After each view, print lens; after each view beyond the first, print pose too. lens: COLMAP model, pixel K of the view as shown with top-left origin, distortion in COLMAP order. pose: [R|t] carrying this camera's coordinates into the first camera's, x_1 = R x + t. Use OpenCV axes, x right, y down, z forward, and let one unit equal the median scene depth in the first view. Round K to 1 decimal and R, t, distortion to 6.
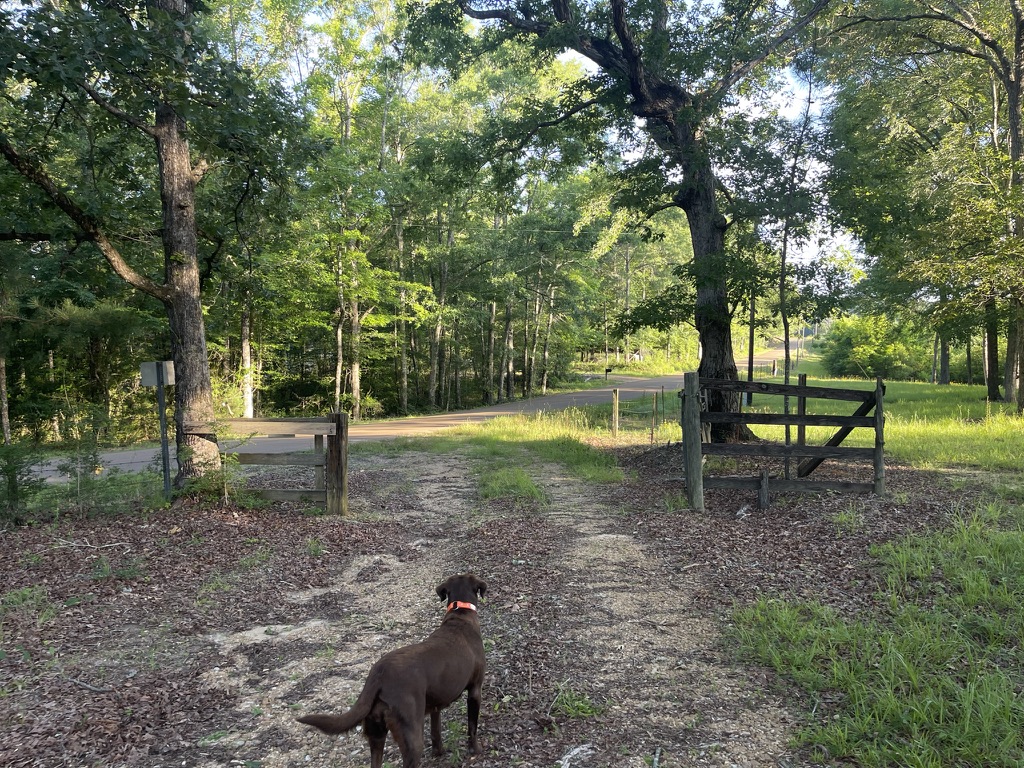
lens RADIAL K [[769.2, 0, 511.9], [0, 769.2, 383.3], [0, 0, 1]] dist [0.071517, -0.081109]
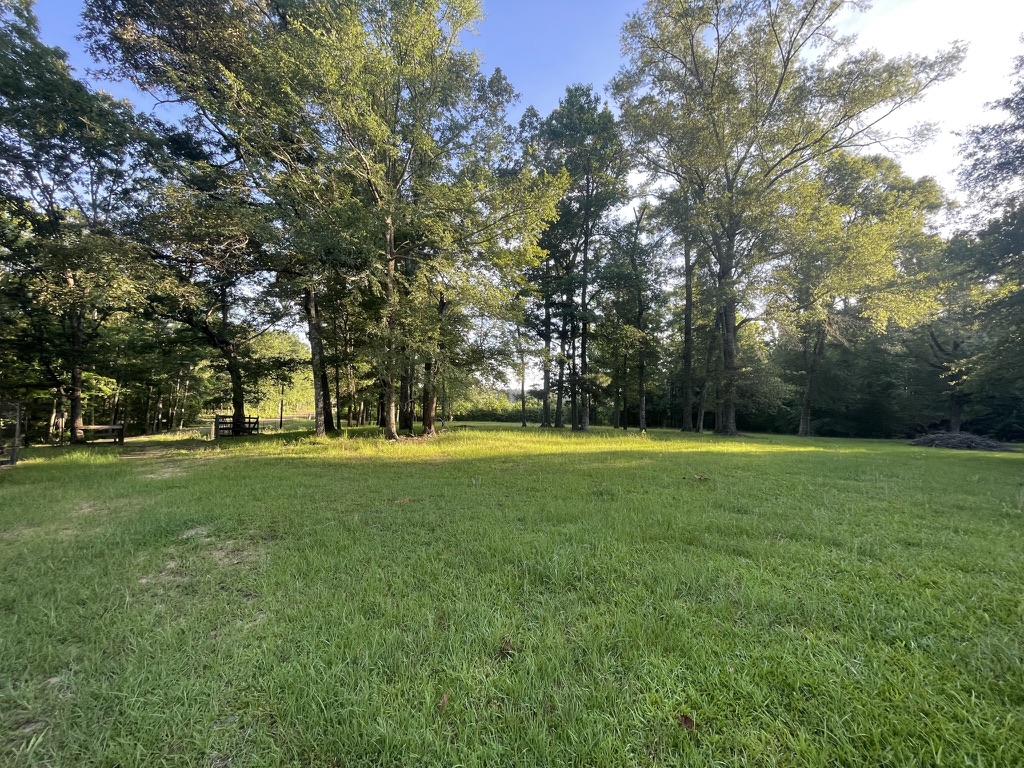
lens RADIAL K [[415.1, 0, 506.0], [0, 415.1, 393.5], [0, 0, 1]] dist [0.002726, -0.000592]
pose [[0.762558, 0.030840, 0.646184, -0.018617], [0.018712, 0.997394, -0.069683, 0.012660], [-0.646649, 0.065229, 0.759994, -0.490117]]
